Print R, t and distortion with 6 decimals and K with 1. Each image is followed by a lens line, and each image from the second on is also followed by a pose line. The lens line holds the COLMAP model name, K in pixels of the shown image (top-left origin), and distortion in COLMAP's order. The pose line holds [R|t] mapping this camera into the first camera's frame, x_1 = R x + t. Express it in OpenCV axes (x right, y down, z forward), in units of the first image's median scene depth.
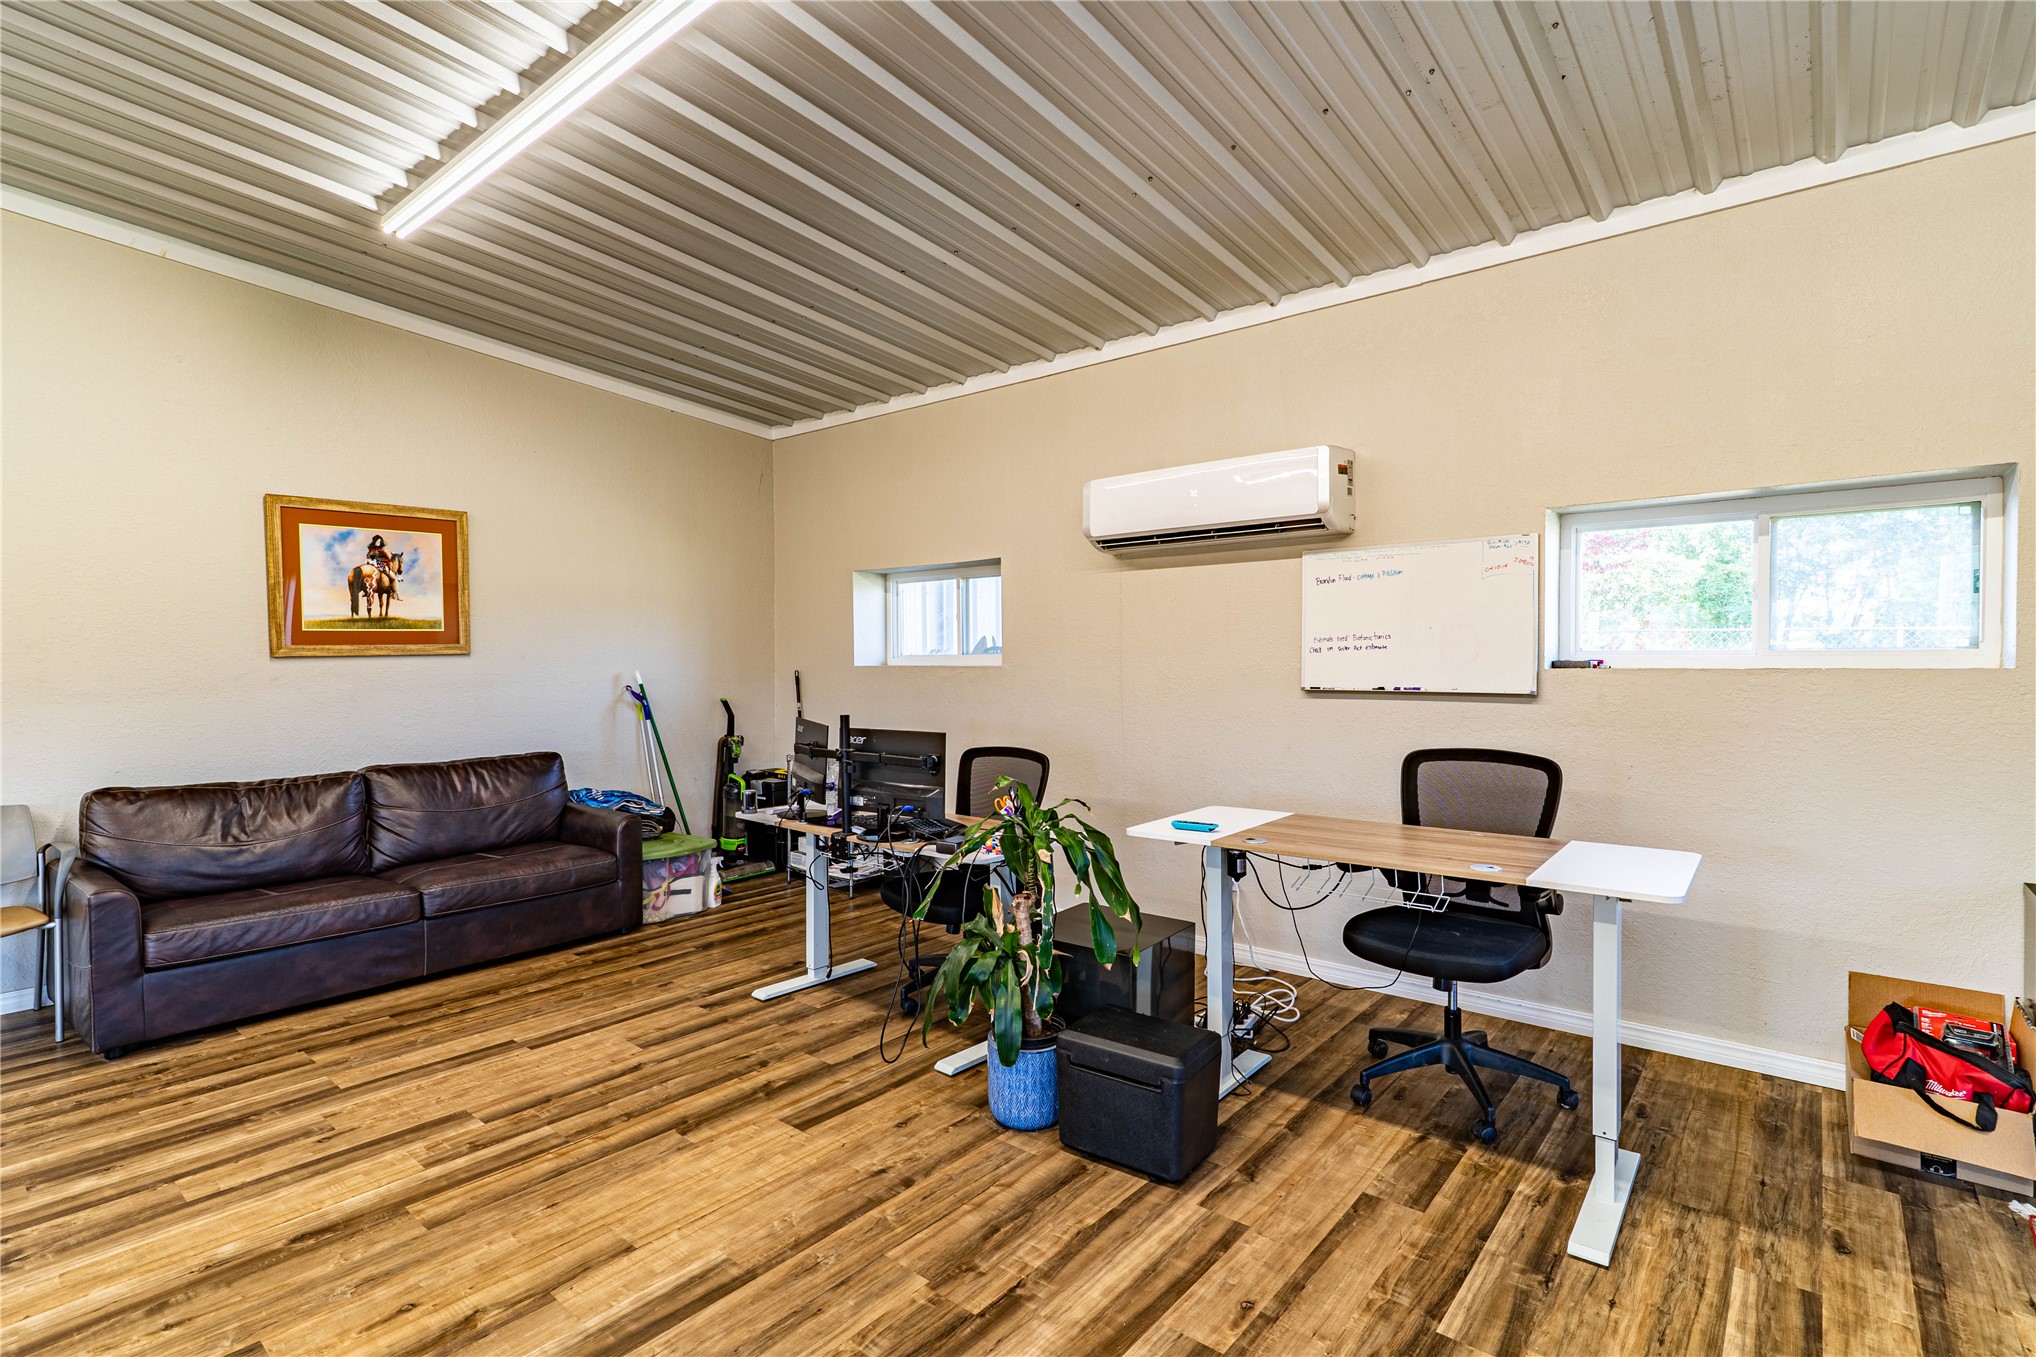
lens RADIAL K [[957.7, 0, 1018.0], [0, 957.7, 678.5], [0, 0, 1]] dist [0.004812, 0.000602]
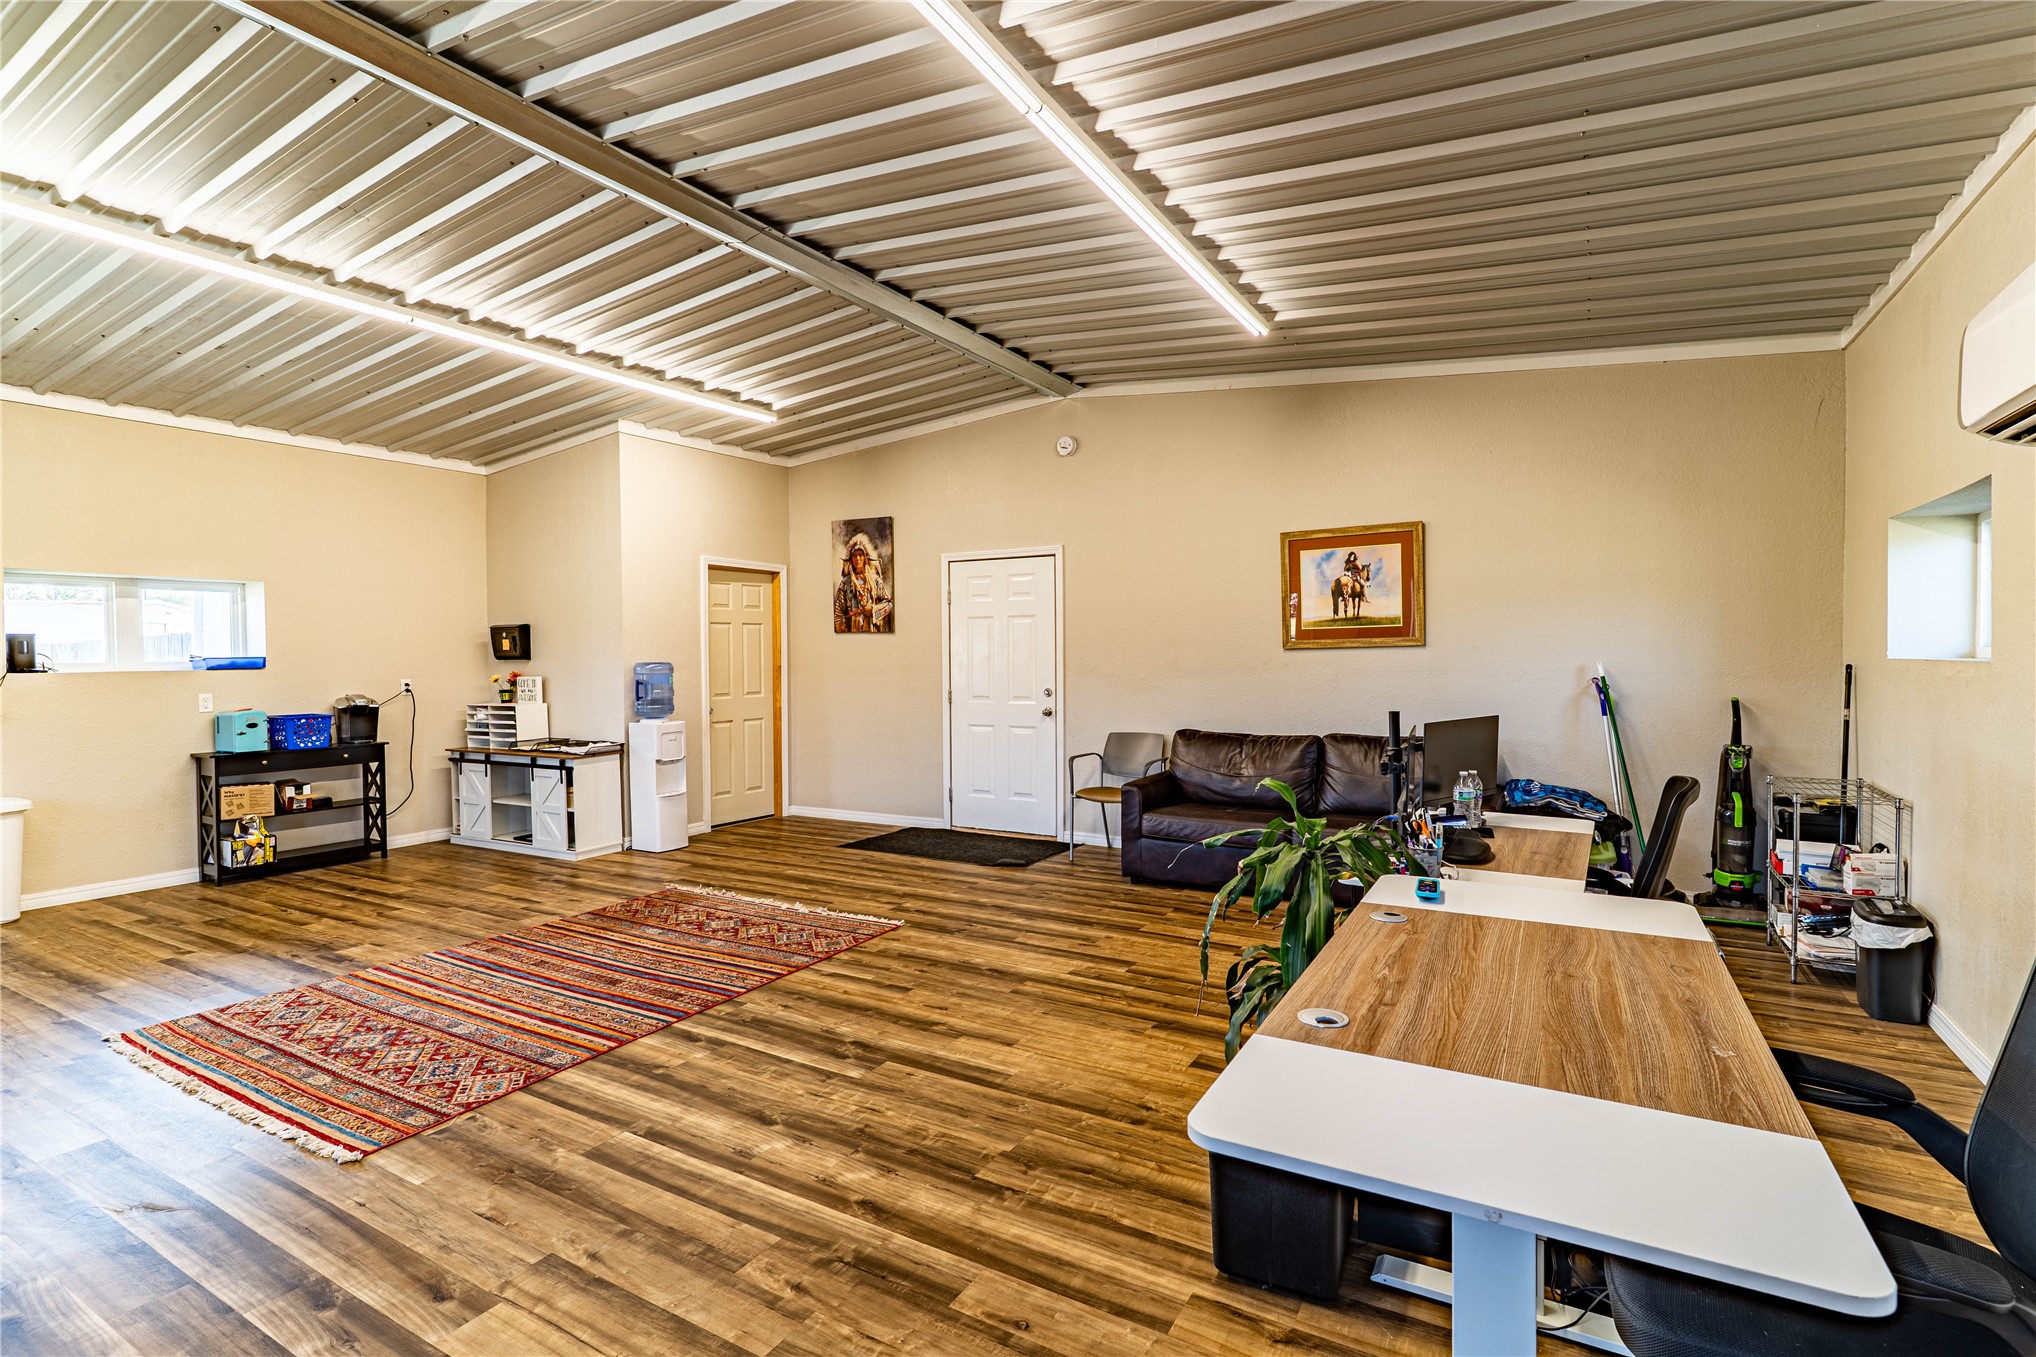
lens RADIAL K [[963.4, 0, 1018.0], [0, 963.4, 678.5], [0, 0, 1]] dist [0.000517, 0.000099]
pose [[0.169273, 0.029583, -0.985125, 0.522422], [-0.015411, 0.999507, 0.027367, -0.011202], [0.985449, 0.010549, 0.169646, 0.365504]]
